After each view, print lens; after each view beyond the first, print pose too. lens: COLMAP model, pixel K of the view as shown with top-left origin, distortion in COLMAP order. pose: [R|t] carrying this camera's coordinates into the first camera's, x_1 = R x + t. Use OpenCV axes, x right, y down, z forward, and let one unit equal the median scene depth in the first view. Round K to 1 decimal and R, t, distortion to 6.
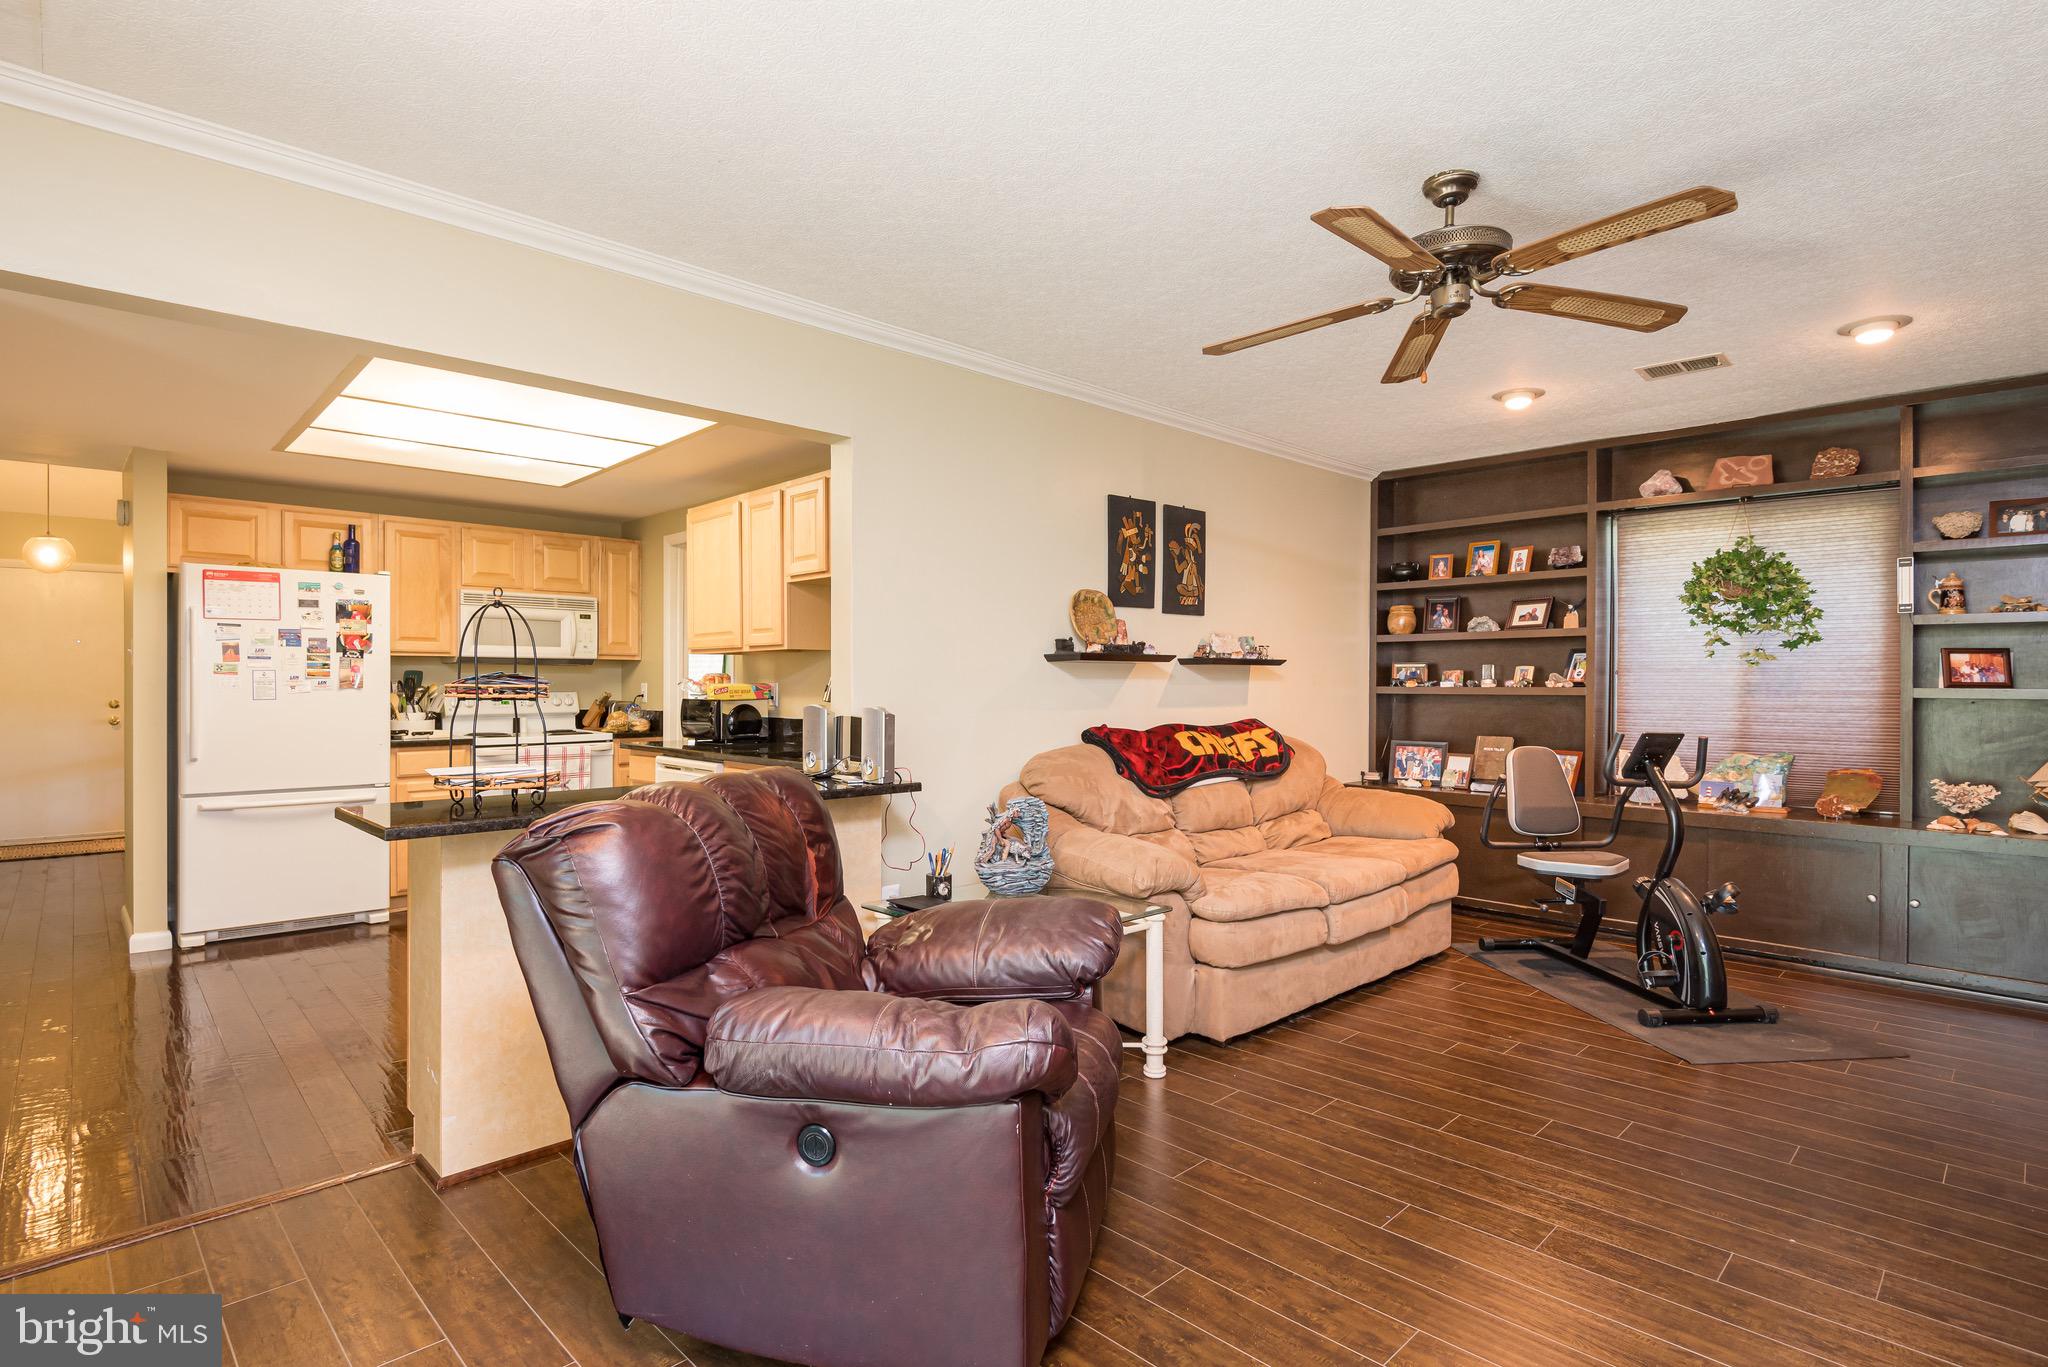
lens RADIAL K [[1013.3, 0, 990.8], [0, 1013.3, 687.5], [0, 0, 1]] dist [0.010774, -0.003332]
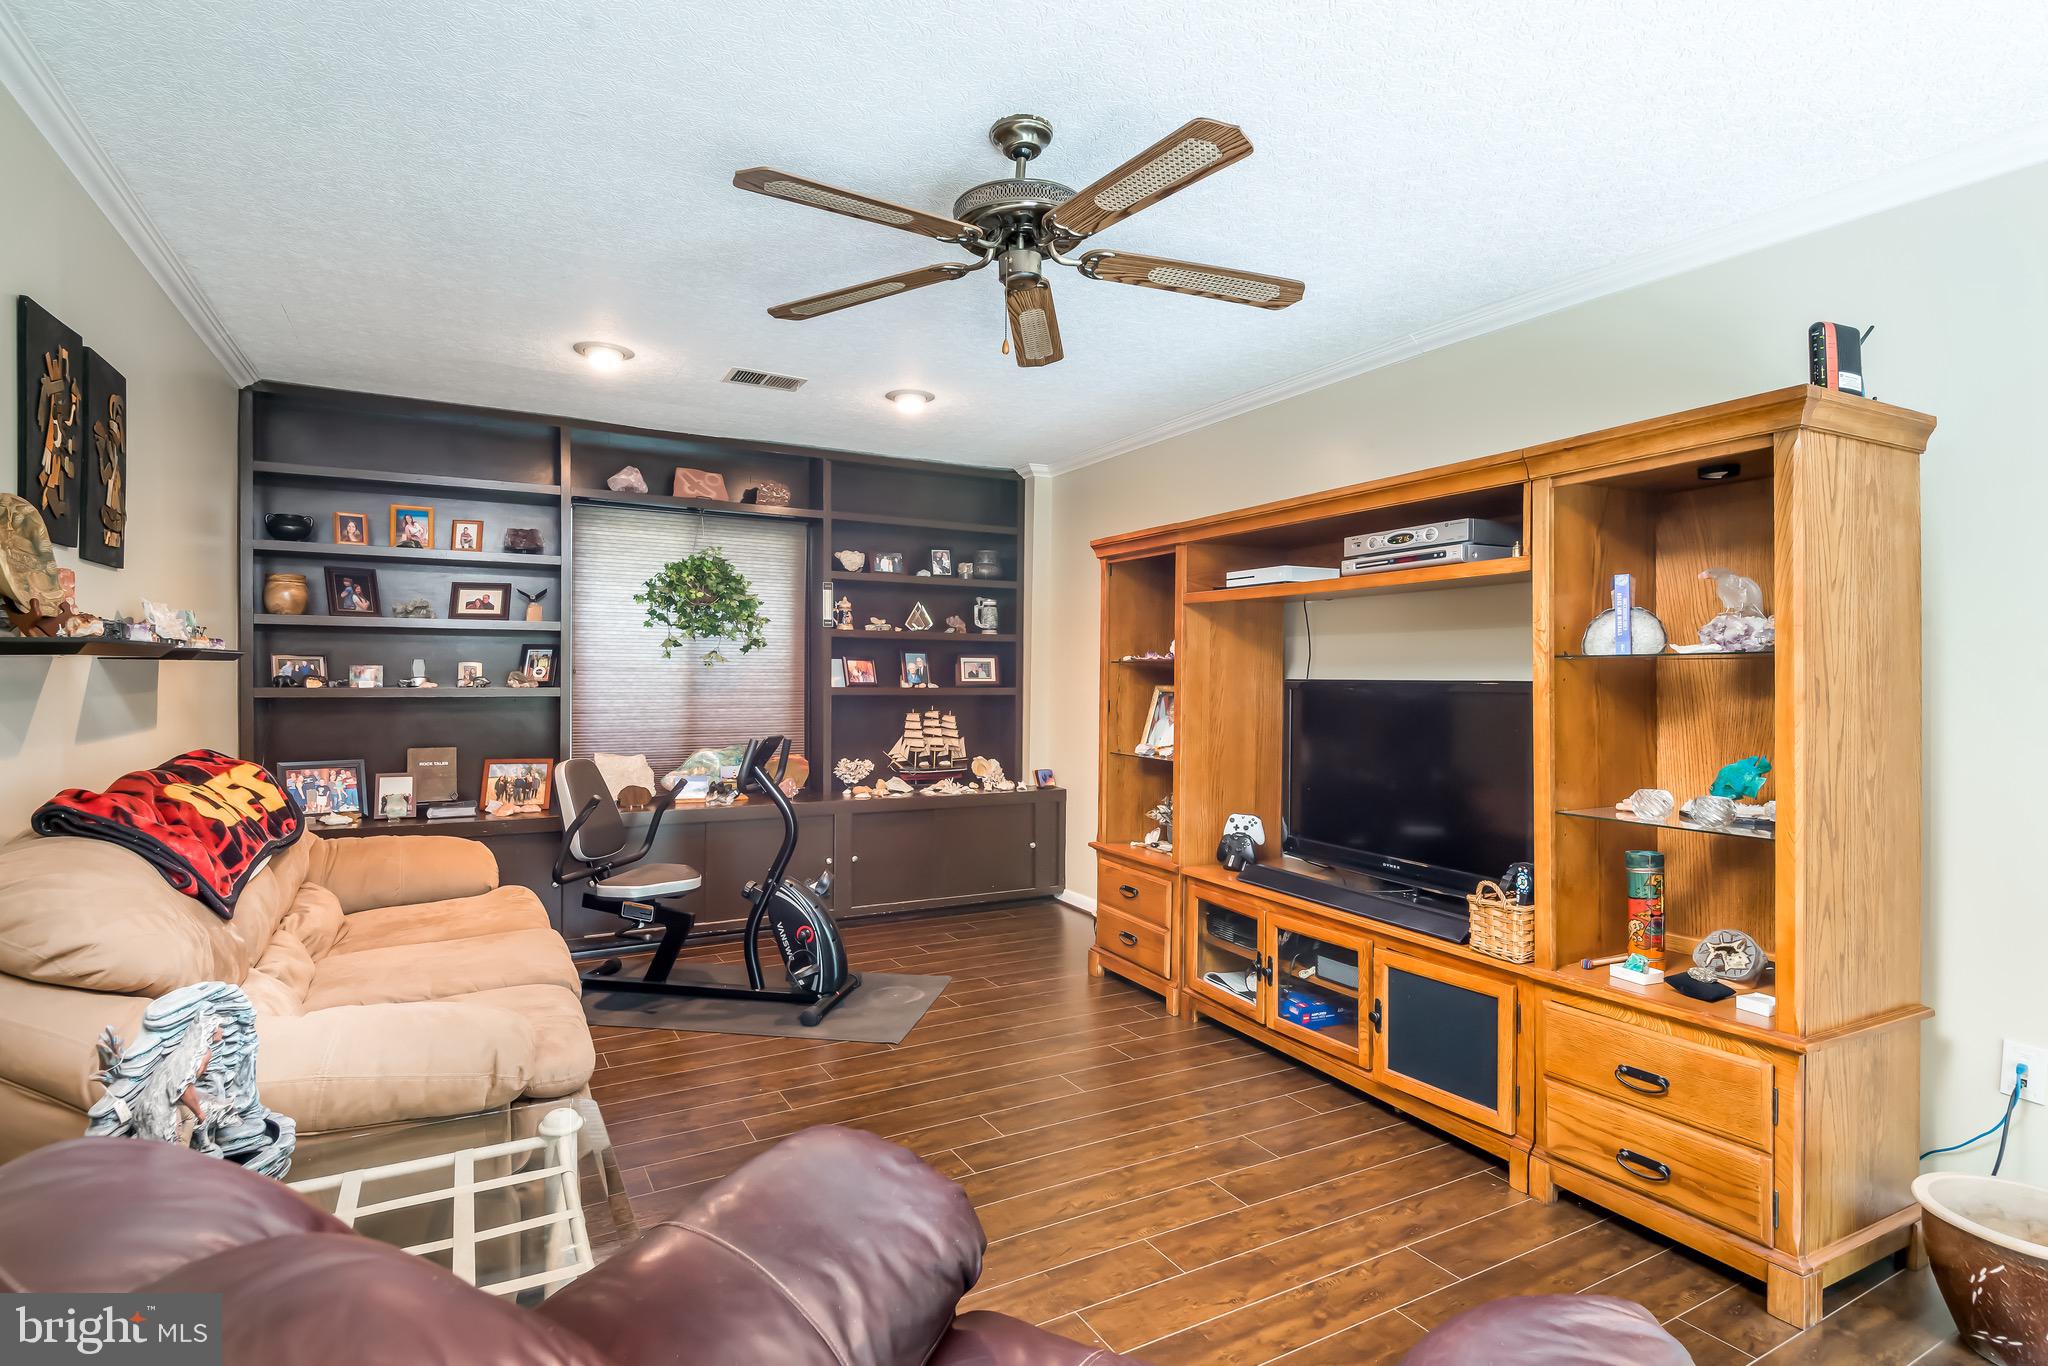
lens RADIAL K [[1013.3, 0, 1004.0], [0, 1013.3, 690.6], [0, 0, 1]] dist [0.010774, -0.003332]
pose [[0.252768, -0.018970, 0.967341, -0.216192], [-0.002824, 0.999789, 0.020344, -0.018885], [-0.967523, -0.007874, 0.252661, 0.425429]]
